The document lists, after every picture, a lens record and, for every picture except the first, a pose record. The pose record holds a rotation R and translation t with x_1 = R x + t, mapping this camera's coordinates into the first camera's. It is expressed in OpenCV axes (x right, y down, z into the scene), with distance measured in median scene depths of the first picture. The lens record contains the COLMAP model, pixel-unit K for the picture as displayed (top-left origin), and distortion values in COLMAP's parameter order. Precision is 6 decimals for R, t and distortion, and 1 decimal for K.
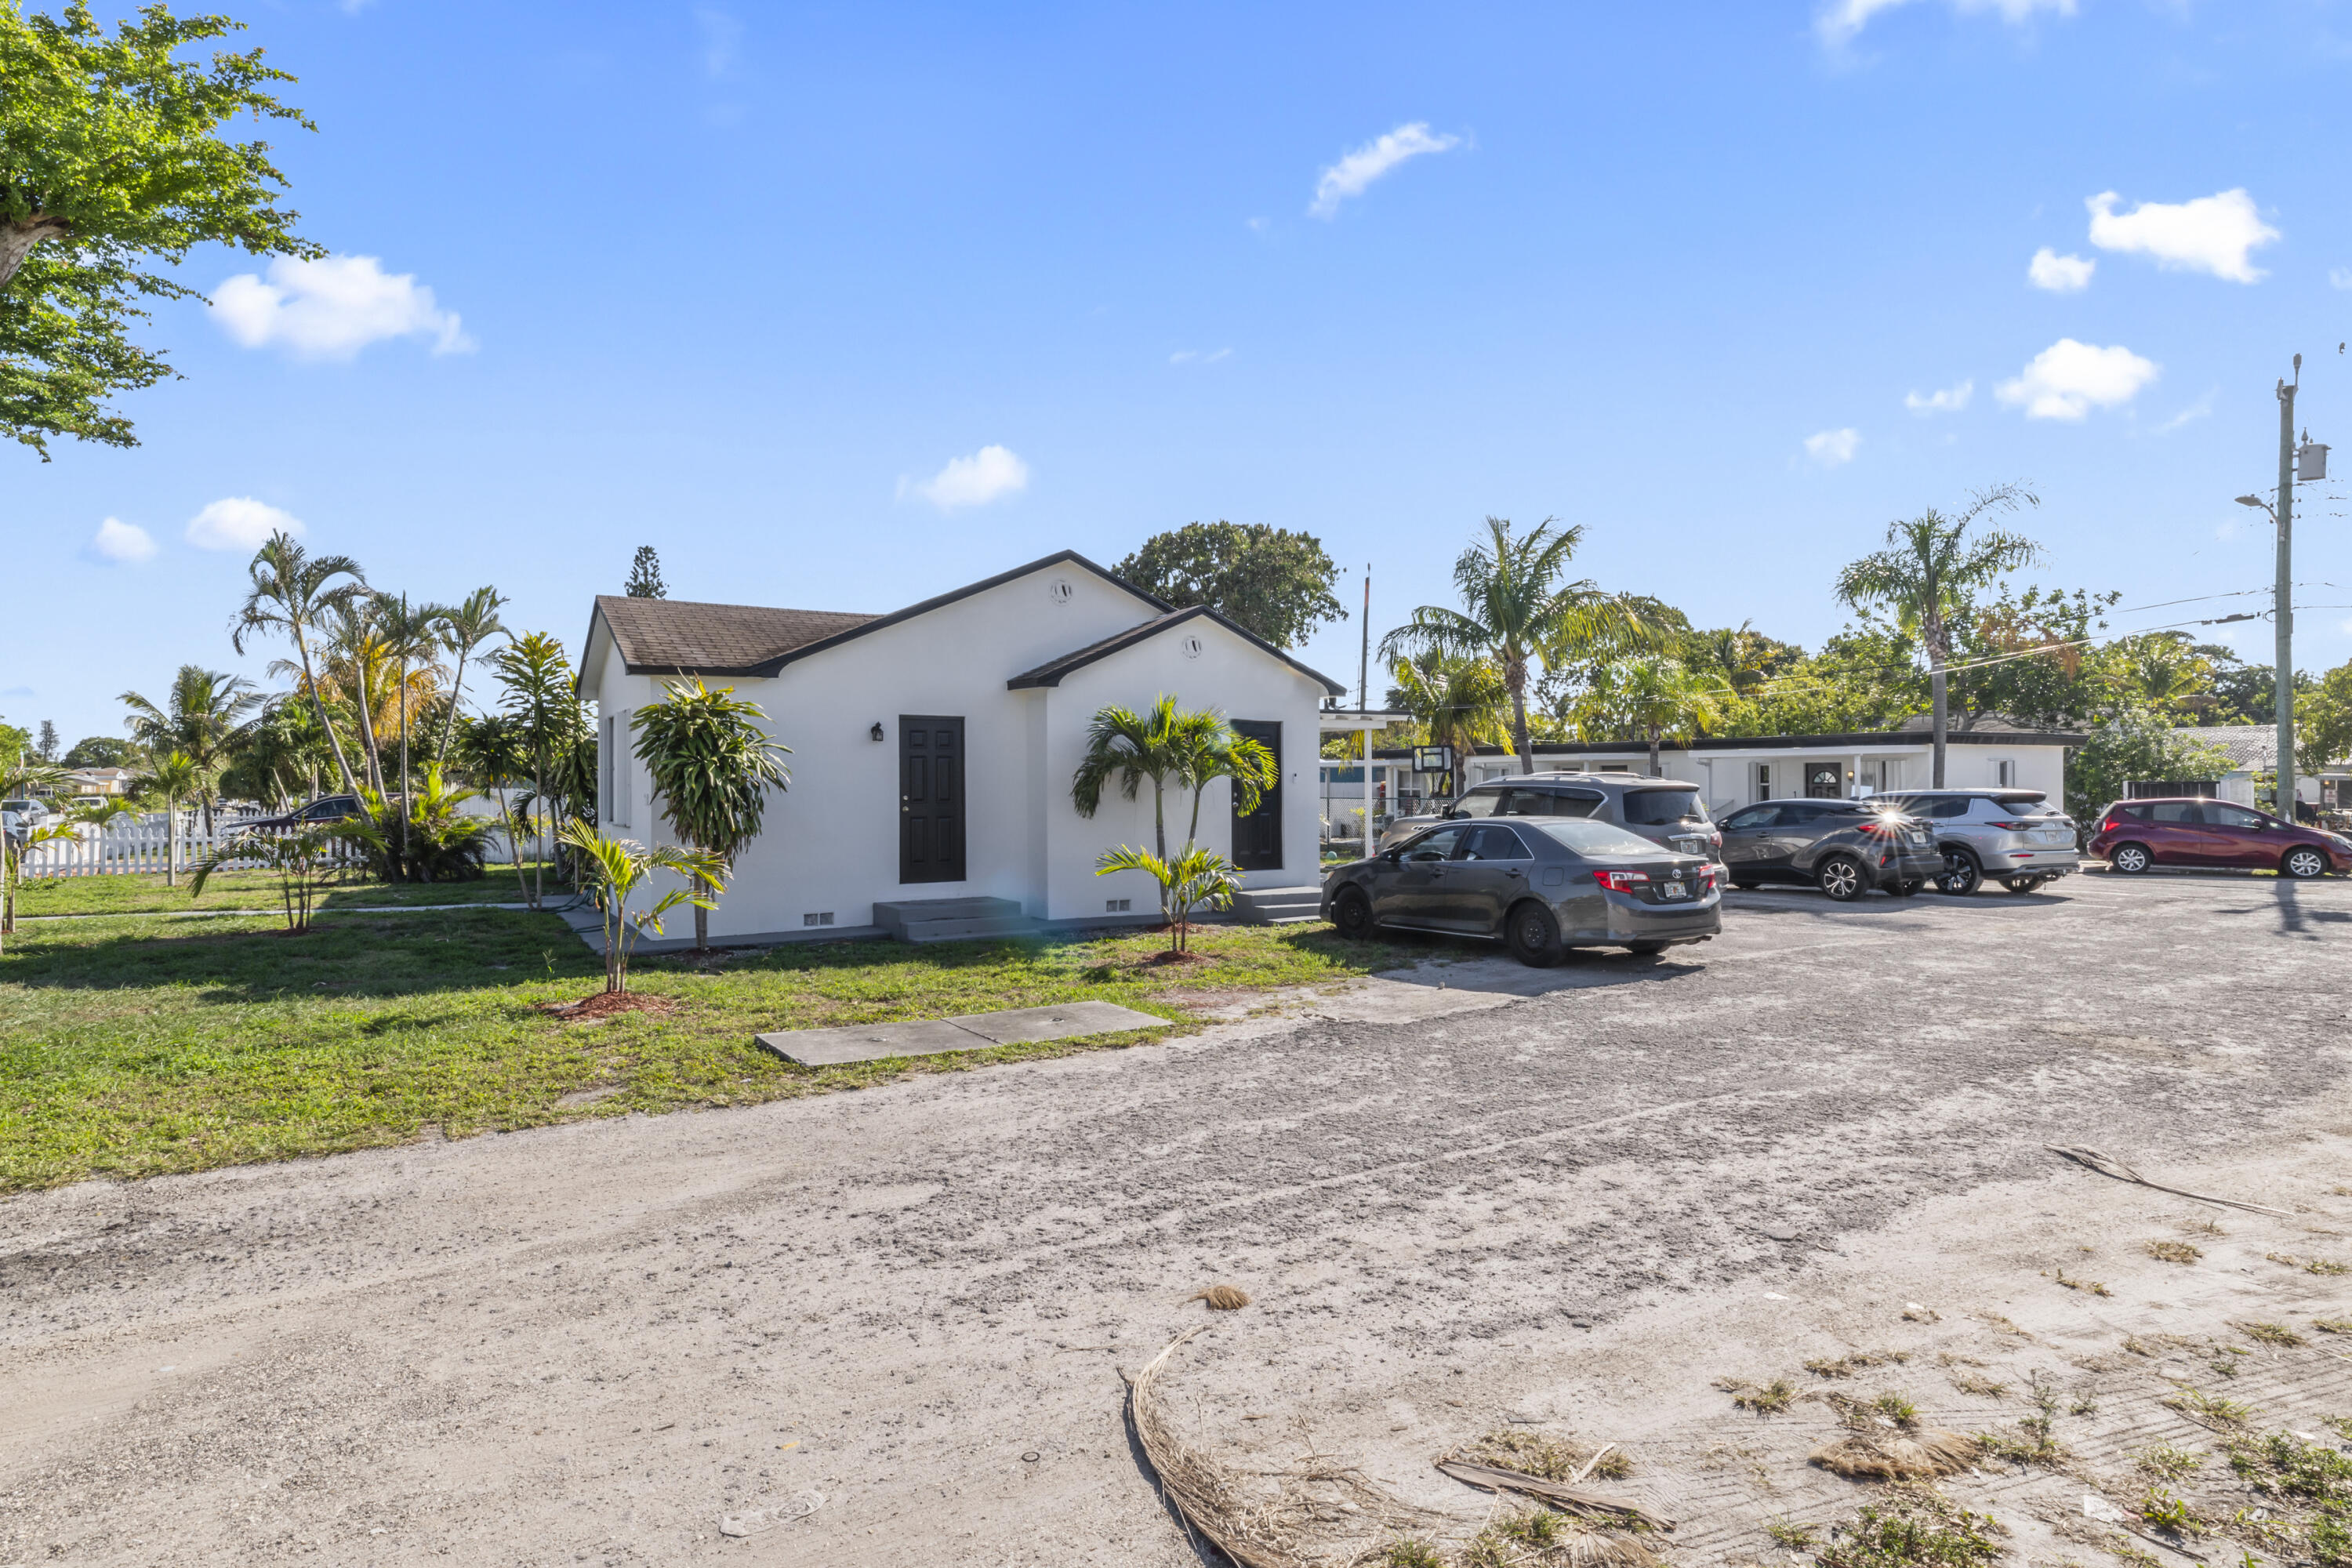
lens RADIAL K [[1280.0, 0, 1173.1], [0, 1280.0, 788.1], [0, 0, 1]] dist [-0.007950, 0.000060]
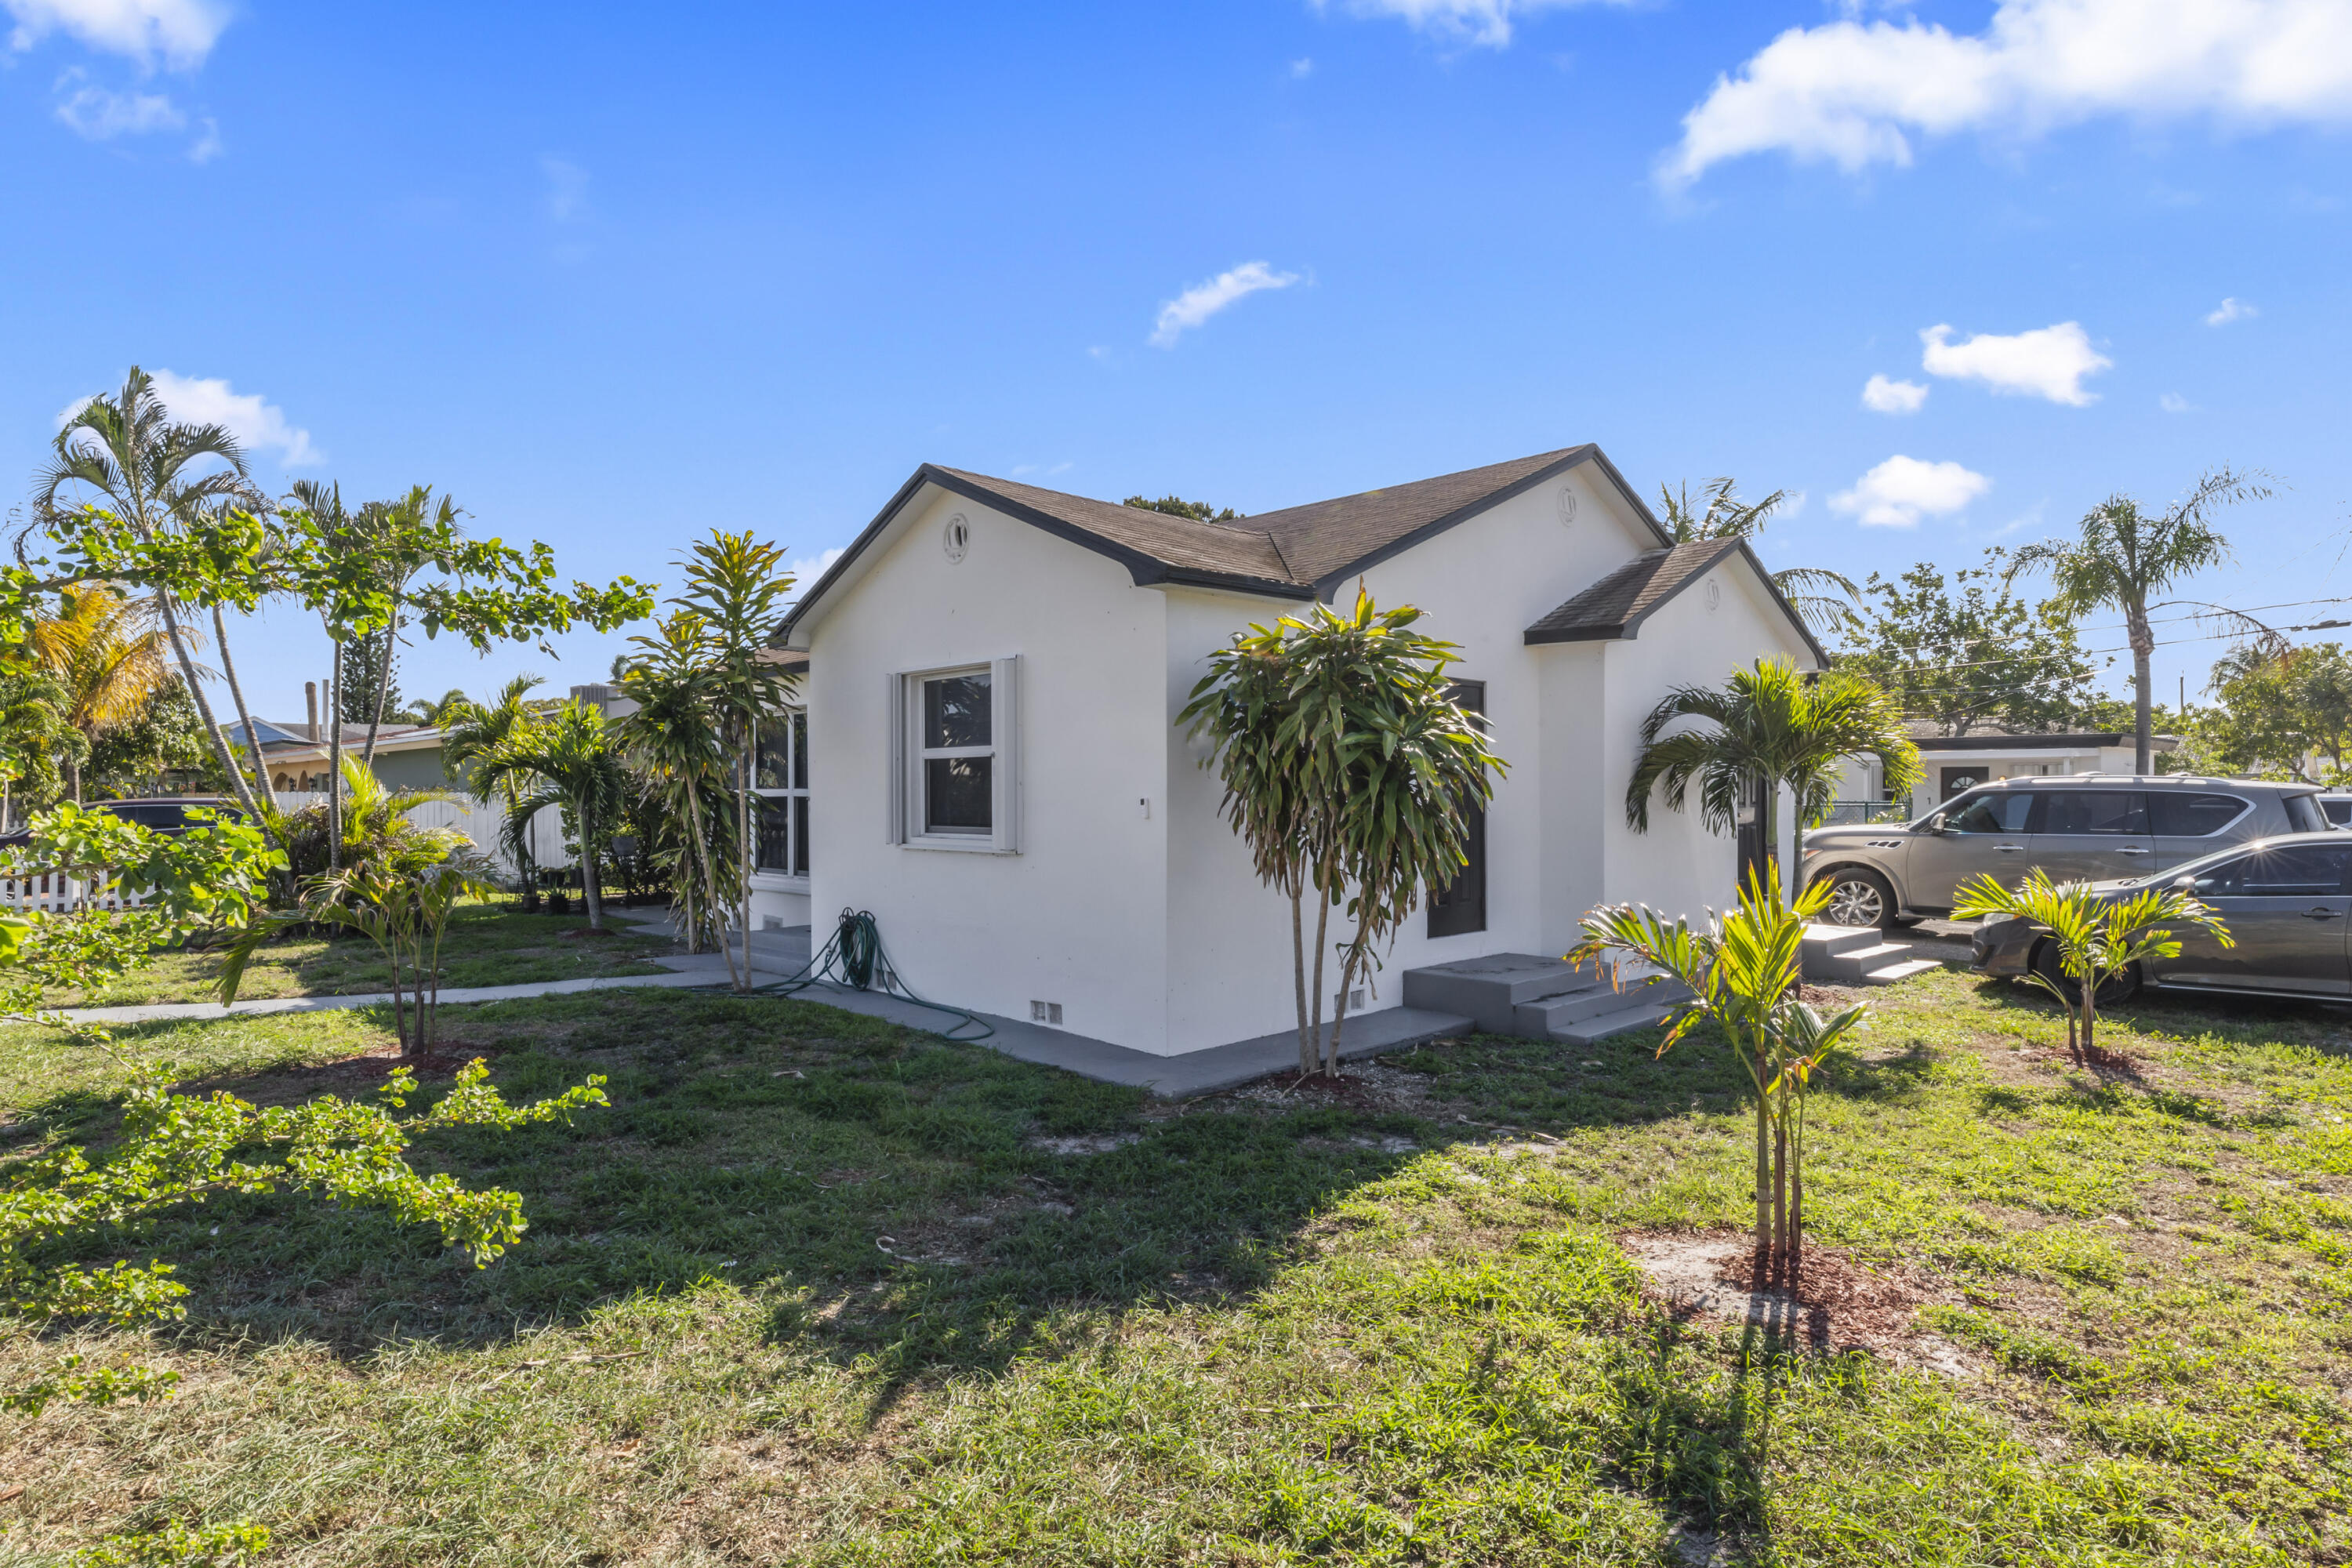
lens RADIAL K [[1280.0, 0, 1178.4], [0, 1280.0, 783.4], [0, 0, 1]] dist [-0.007950, 0.000060]
pose [[0.975850, 0.003188, 0.218417, -0.326247], [-0.001237, 0.999958, -0.009069, 0.001918], [-0.218437, 0.008580, 0.975813, 0.275662]]
